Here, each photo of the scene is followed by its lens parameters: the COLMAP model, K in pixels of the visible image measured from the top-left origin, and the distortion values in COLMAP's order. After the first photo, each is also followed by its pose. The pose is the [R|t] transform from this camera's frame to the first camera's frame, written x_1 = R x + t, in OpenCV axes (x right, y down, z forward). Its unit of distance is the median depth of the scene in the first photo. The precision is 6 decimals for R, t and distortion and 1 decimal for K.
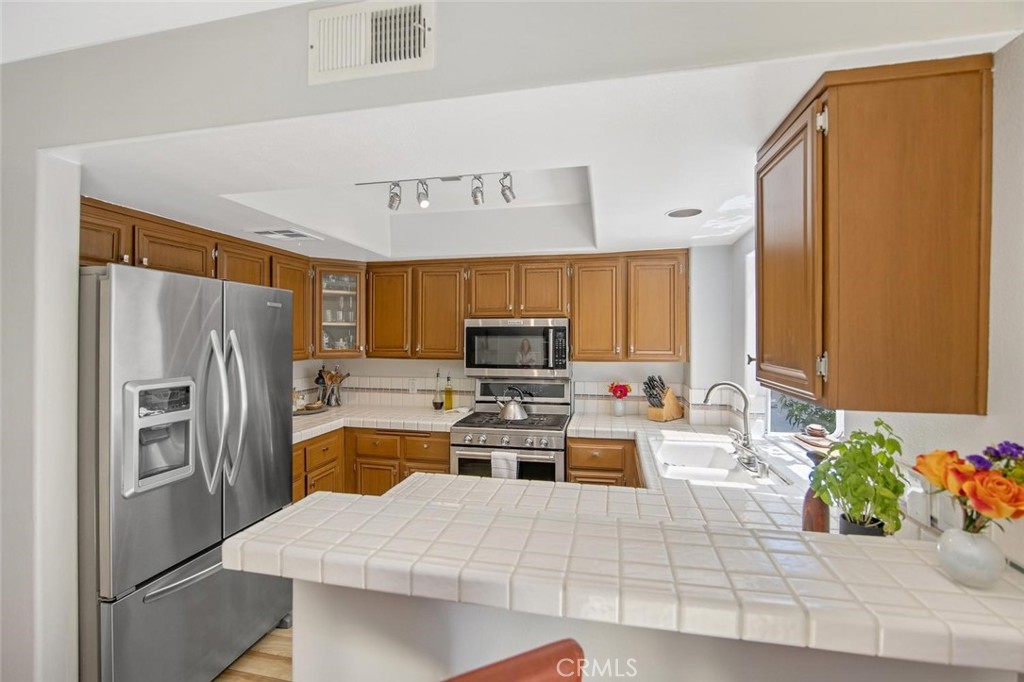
lens RADIAL K [[445.4, 0, 507.7], [0, 445.4, 337.4], [0, 0, 1]] dist [-0.015777, 0.001030]
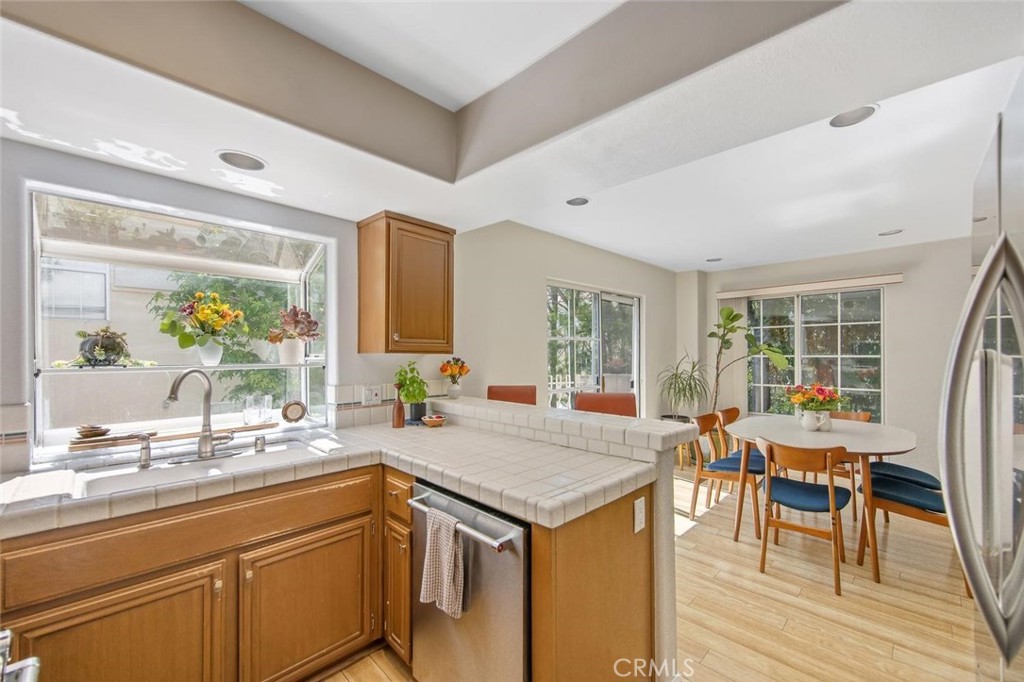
lens RADIAL K [[400.5, 0, 518.5], [0, 400.5, 350.7], [0, 0, 1]] dist [0.005530, -0.002187]
pose [[-0.842626, 0.004841, 0.538477, -0.283985], [0.003431, 0.999988, -0.003620, 0.048892], [-0.538488, -0.001203, -0.842632, 0.895022]]
